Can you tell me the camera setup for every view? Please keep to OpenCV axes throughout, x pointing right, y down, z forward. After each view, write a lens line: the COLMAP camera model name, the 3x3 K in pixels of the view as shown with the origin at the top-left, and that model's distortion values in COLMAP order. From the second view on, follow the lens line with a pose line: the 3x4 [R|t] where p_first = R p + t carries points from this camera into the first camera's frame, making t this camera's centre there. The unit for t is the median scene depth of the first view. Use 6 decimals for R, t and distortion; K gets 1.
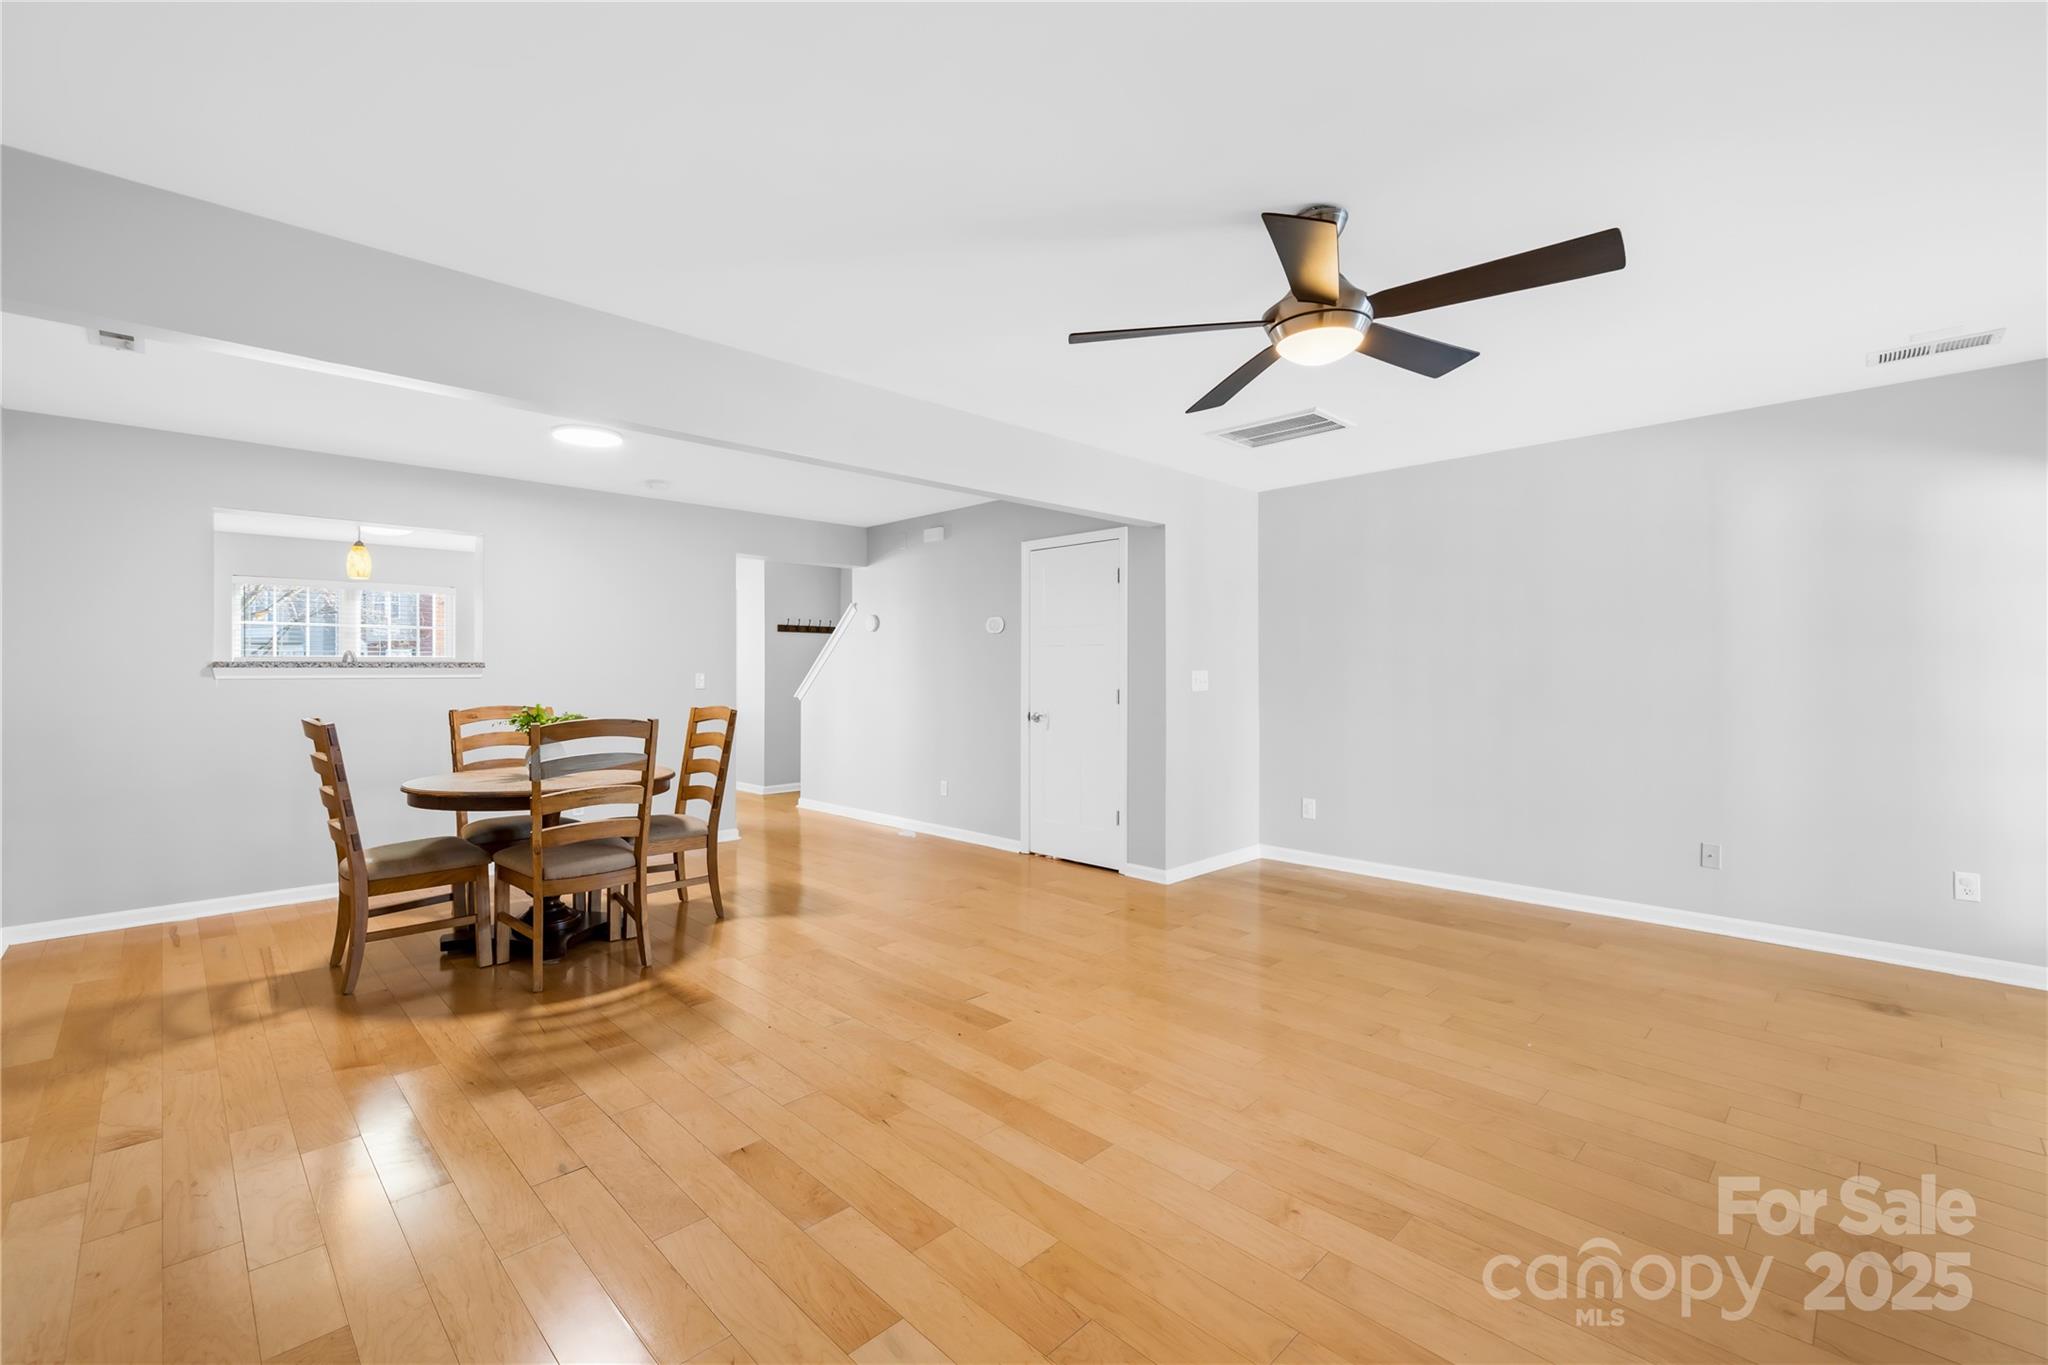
lens RADIAL K [[870.4, 0, 1009.5], [0, 870.4, 677.1], [0, 0, 1]] dist [-0.005534, 0.001213]
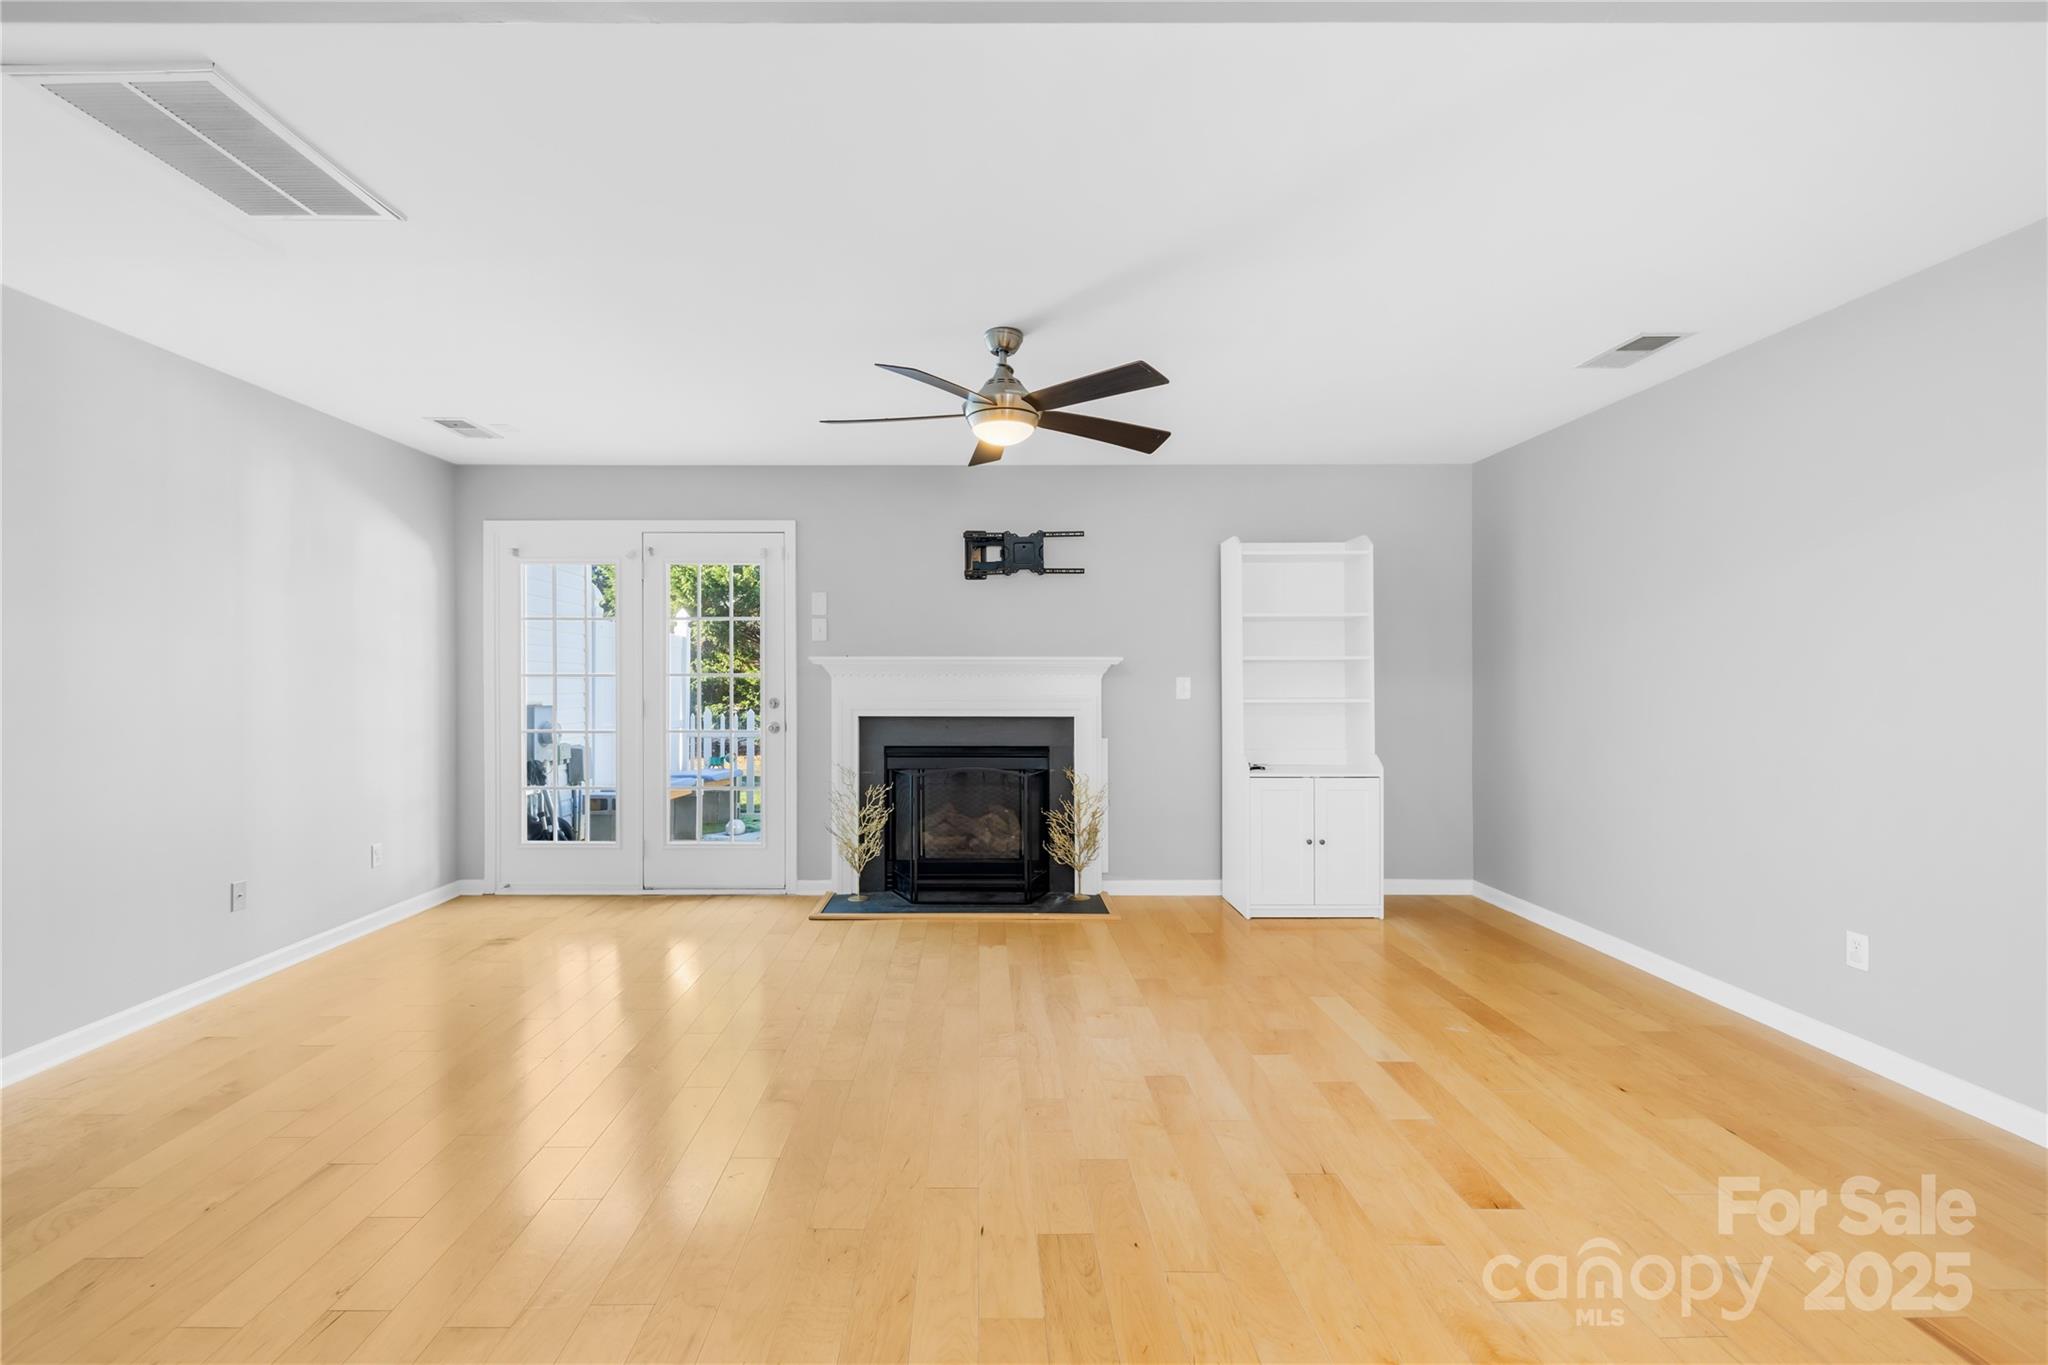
lens RADIAL K [[870.4, 0, 978.6], [0, 870.4, 676.9], [0, 0, 1]] dist [-0.005534, 0.001213]
pose [[-0.712103, 0.000782, 0.702074, -0.302774], [0.003950, 0.999988, 0.002893, -0.007513], [-0.702064, 0.004834, -0.712098, 1.093247]]
